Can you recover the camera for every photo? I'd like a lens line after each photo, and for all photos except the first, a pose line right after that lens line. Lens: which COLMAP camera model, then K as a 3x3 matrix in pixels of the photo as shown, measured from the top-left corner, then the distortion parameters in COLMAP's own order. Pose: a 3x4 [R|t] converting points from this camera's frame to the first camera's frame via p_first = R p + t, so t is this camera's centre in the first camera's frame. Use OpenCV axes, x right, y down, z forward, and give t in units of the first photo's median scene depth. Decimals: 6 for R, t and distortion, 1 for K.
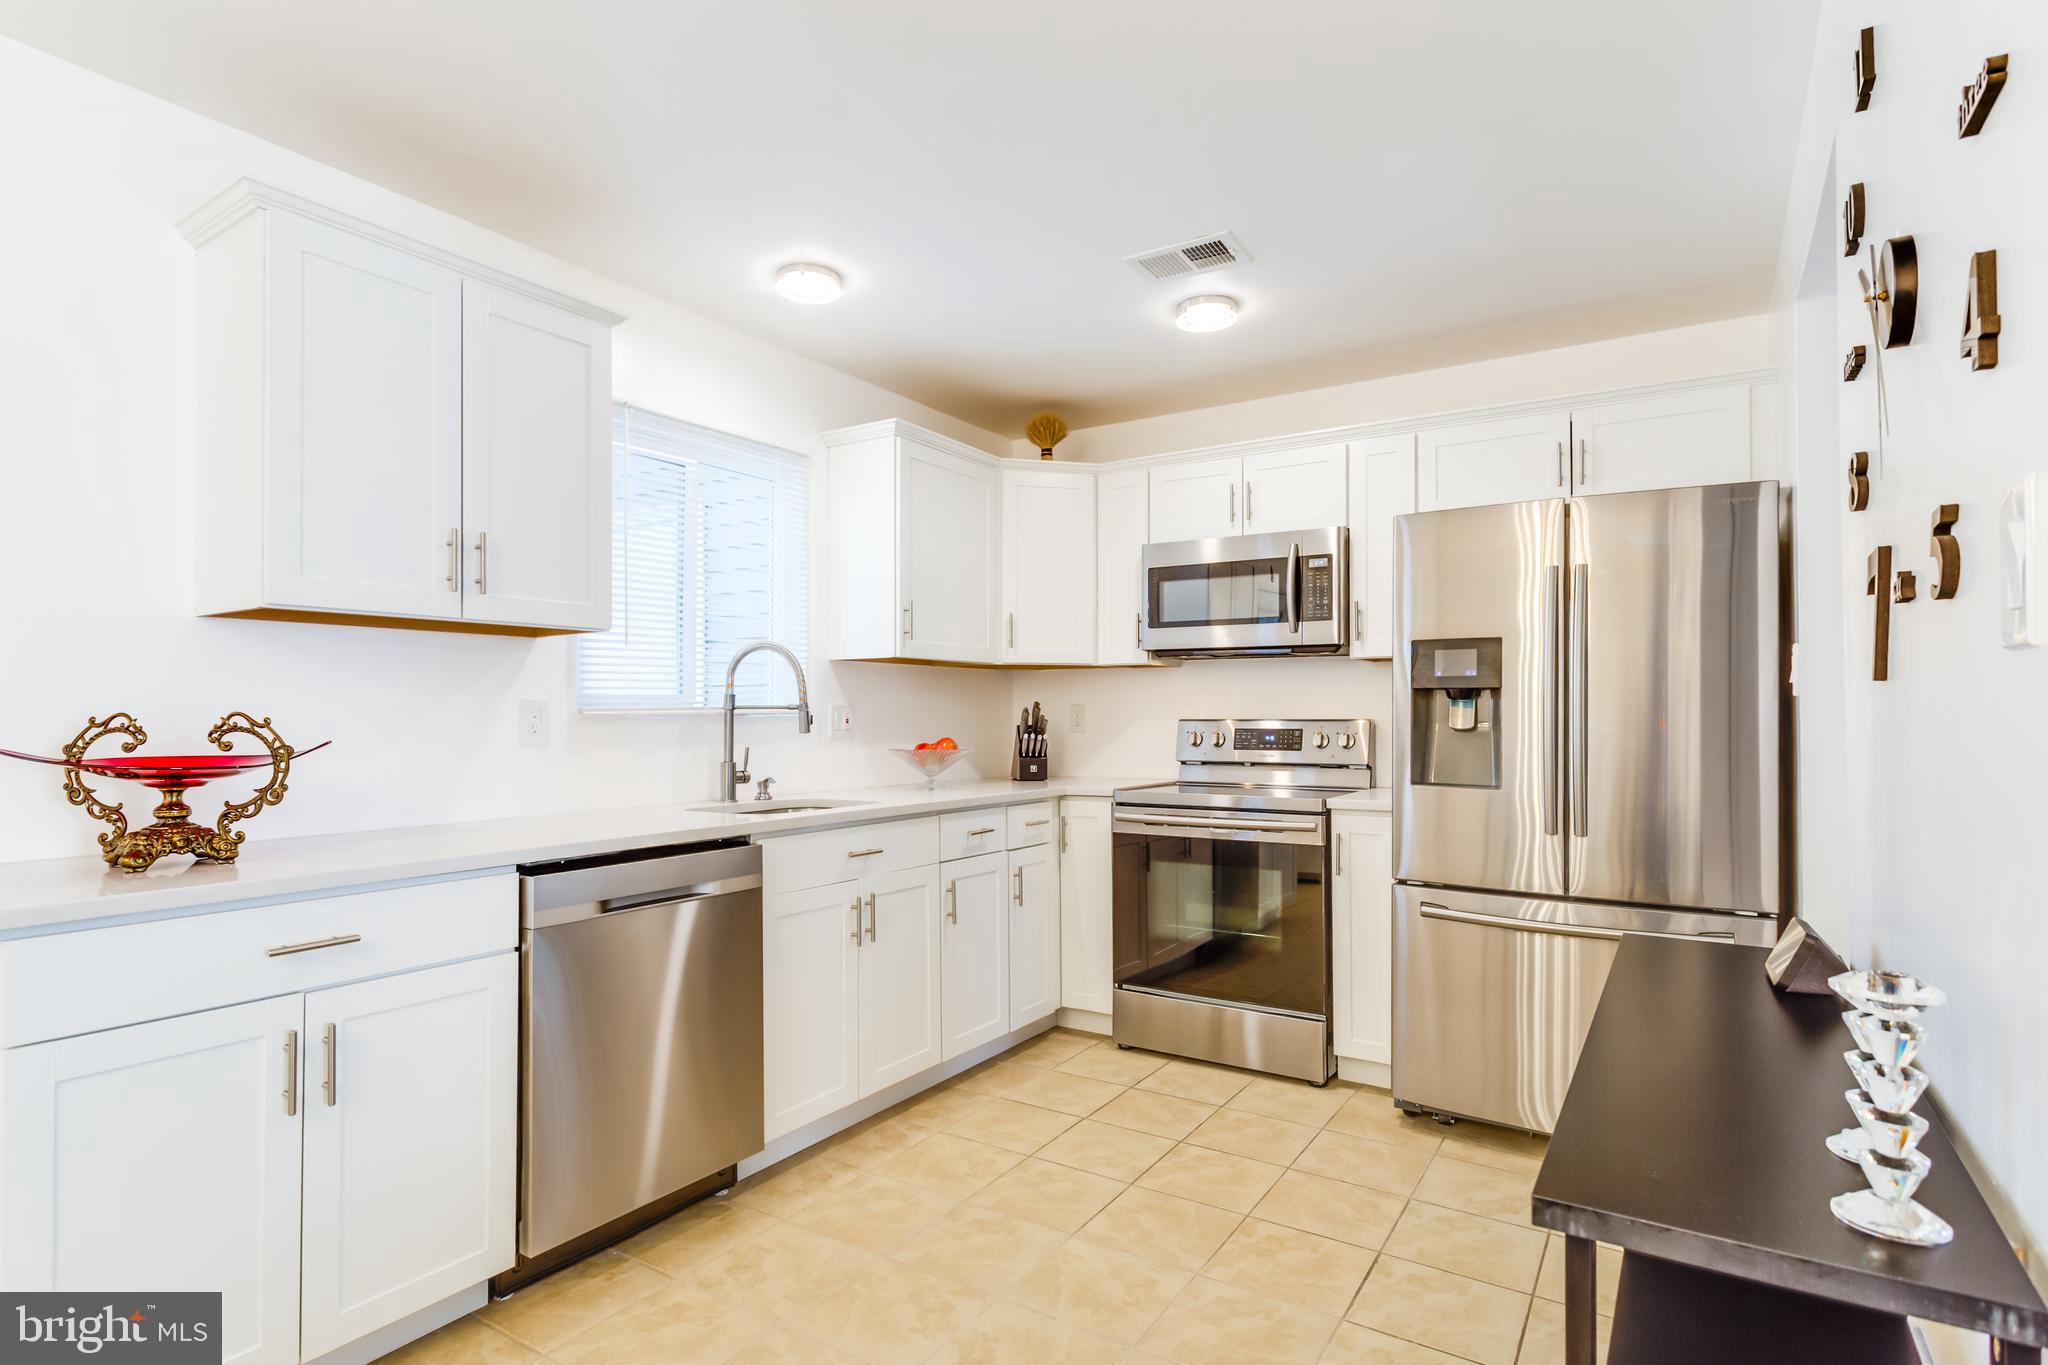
lens RADIAL K [[1034.7, 0, 1014.4], [0, 1034.7, 705.3], [0, 0, 1]] dist [0.001750, -0.000608]
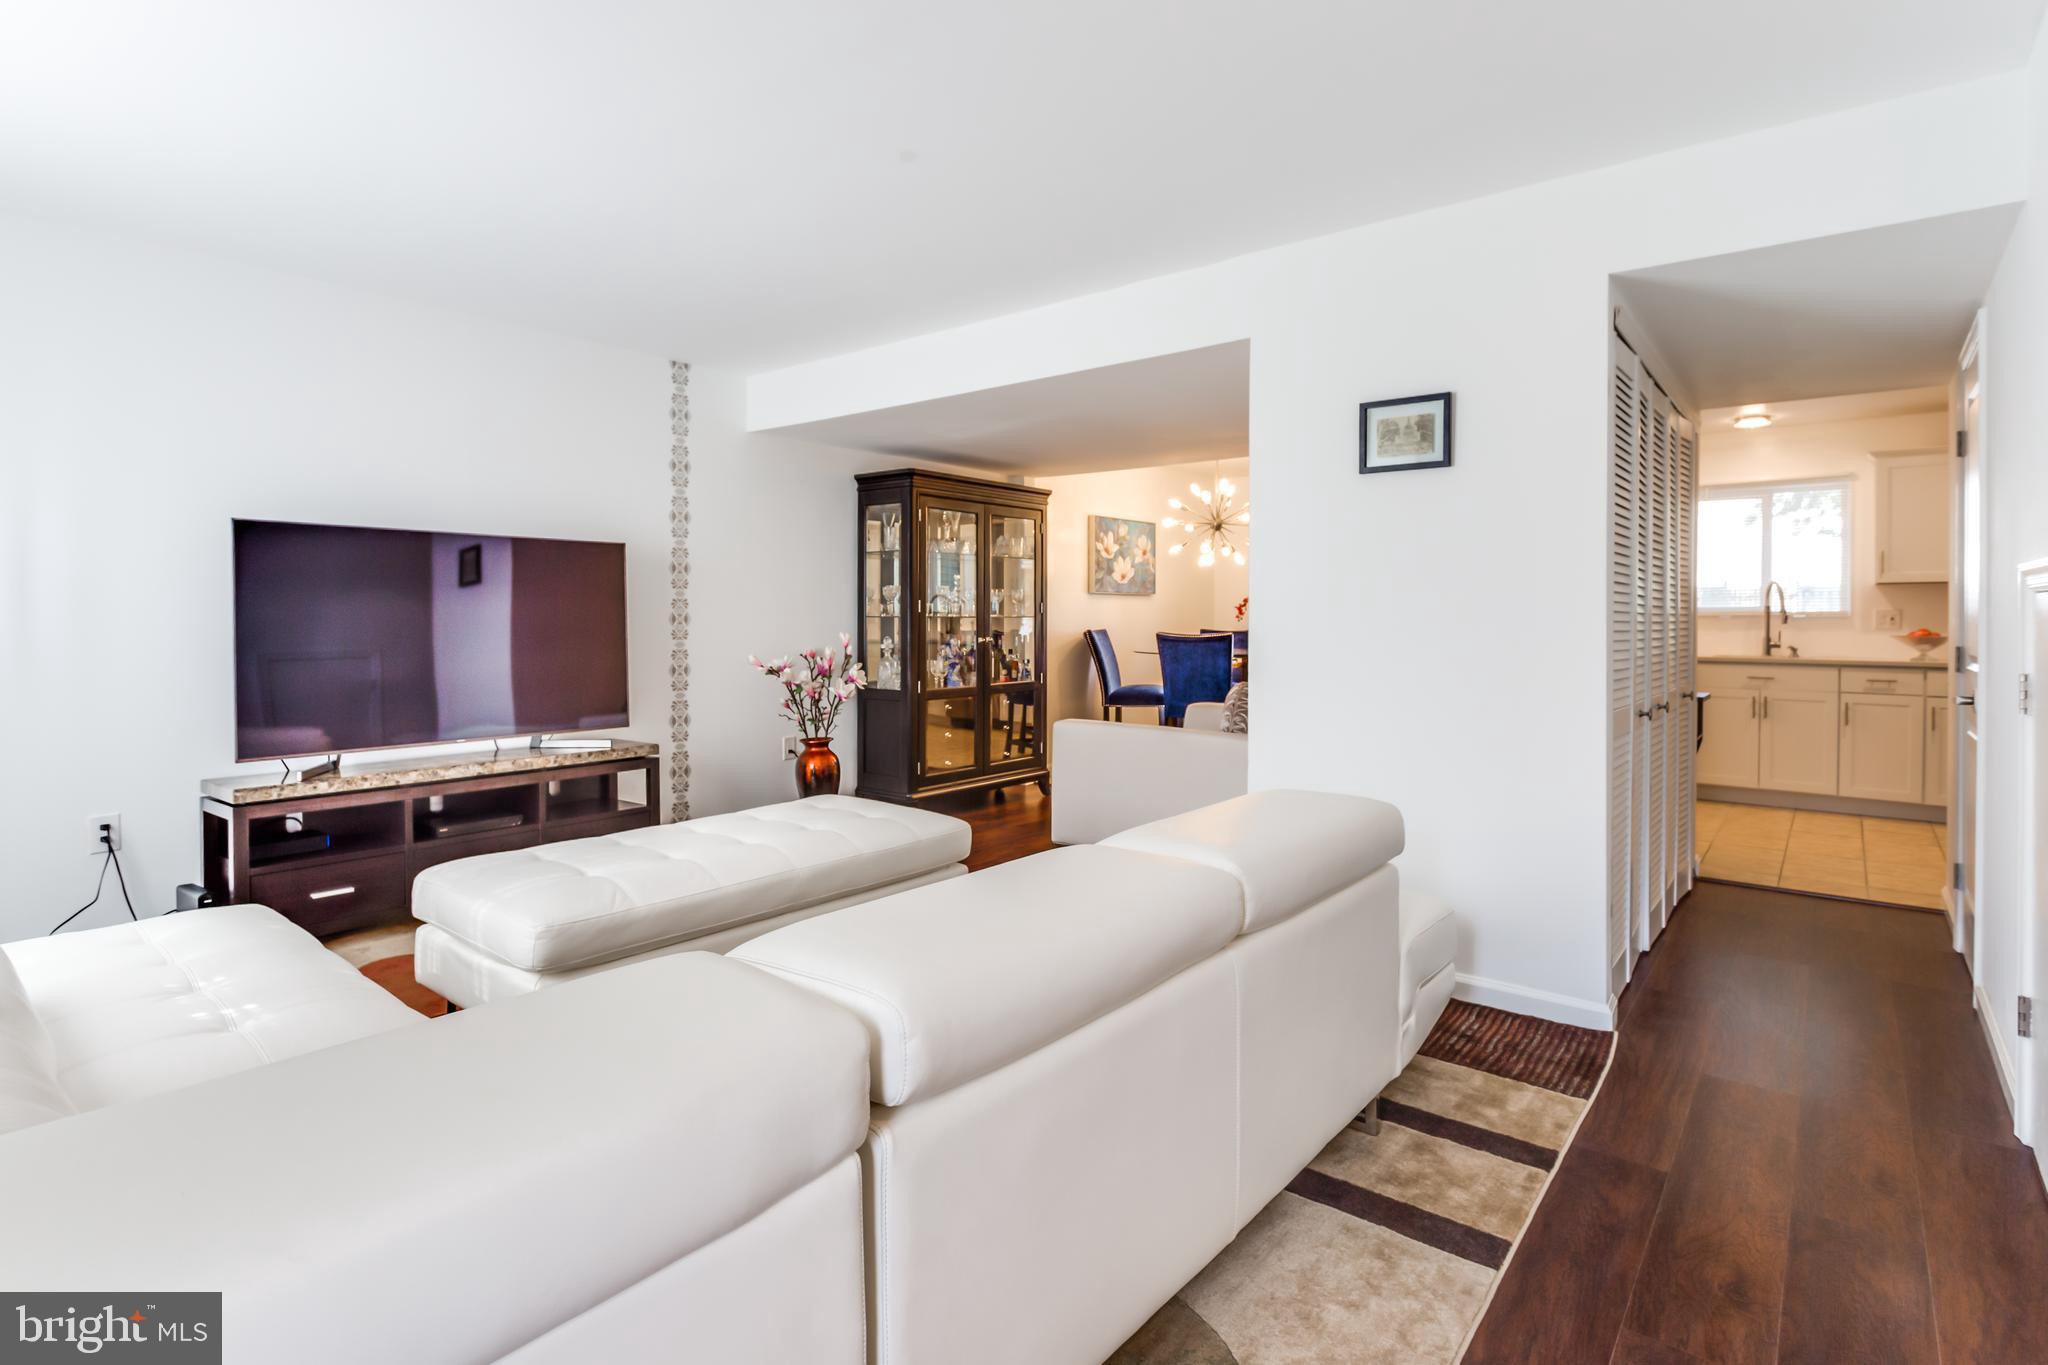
lens RADIAL K [[1006.0, 0, 1004.2], [0, 1006.0, 624.7], [0, 0, 1]] dist [0.000363, -0.000876]
pose [[-0.126332, 0.007318, -0.991961, 2.181677], [0.007065, 0.999954, 0.006477, 0.004123], [0.991963, -0.006190, -0.126378, -0.331508]]
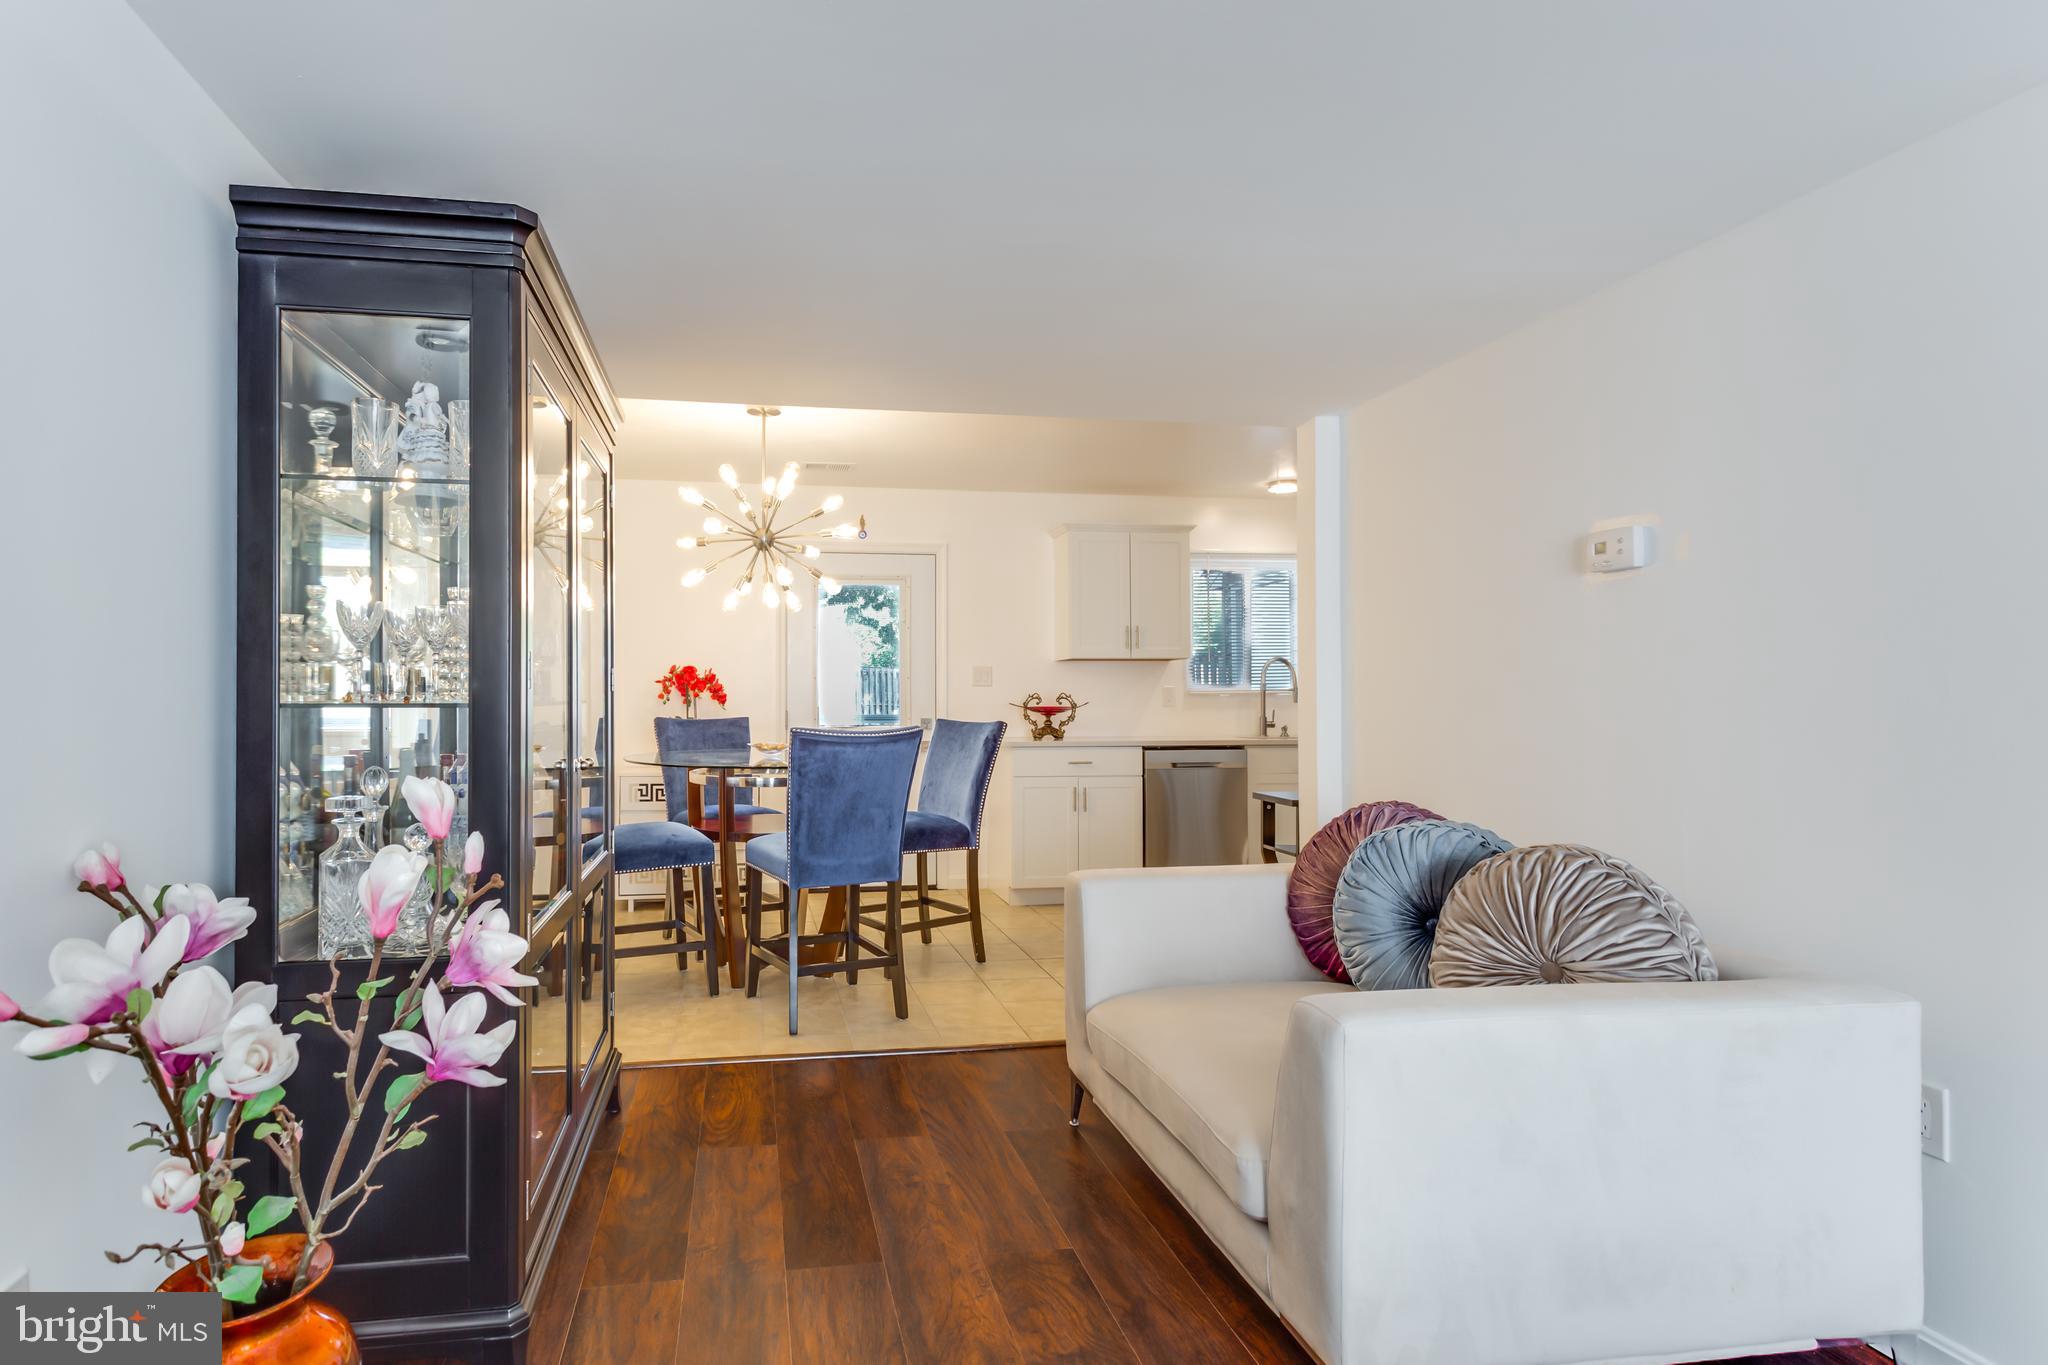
lens RADIAL K [[1035.7, 0, 895.8], [0, 1035.7, 687.4], [0, 0, 1]] dist [0.000330, -0.000336]
pose [[0.655861, -0.004604, -0.754868, 0.873854], [0.006586, 0.999978, -0.000377, -0.008288], [0.754853, -0.004724, 0.655877, -0.982890]]
